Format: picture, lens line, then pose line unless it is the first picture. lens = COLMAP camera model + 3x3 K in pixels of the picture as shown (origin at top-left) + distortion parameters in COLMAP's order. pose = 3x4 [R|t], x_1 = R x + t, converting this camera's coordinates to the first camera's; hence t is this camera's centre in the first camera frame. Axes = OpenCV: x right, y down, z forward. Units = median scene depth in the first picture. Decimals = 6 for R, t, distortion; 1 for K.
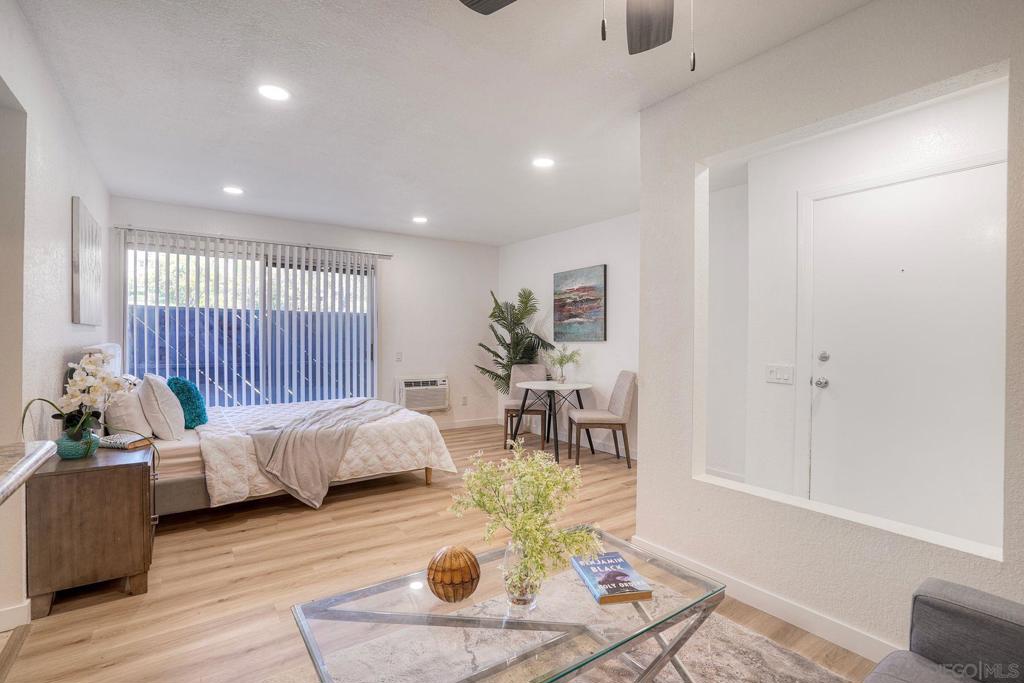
lens RADIAL K [[475.9, 0, 512.5], [0, 475.9, 349.4], [0, 0, 1]] dist [-0.046576, 0.014958]
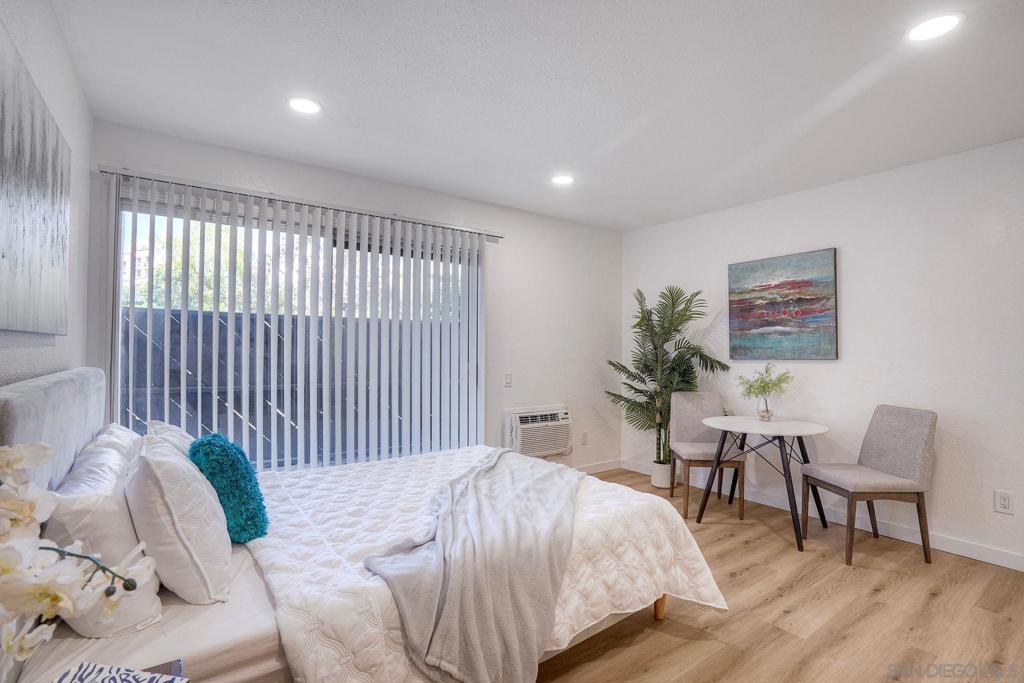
lens RADIAL K [[475.9, 0, 519.5], [0, 475.9, 344.8], [0, 0, 1]] dist [-0.046576, 0.014958]
pose [[0.999962, 0.000444, 0.008663, -0.251718], [-0.000118, 0.999290, -0.037678, -0.012591], [-0.008674, 0.037676, 0.999252, 0.317979]]
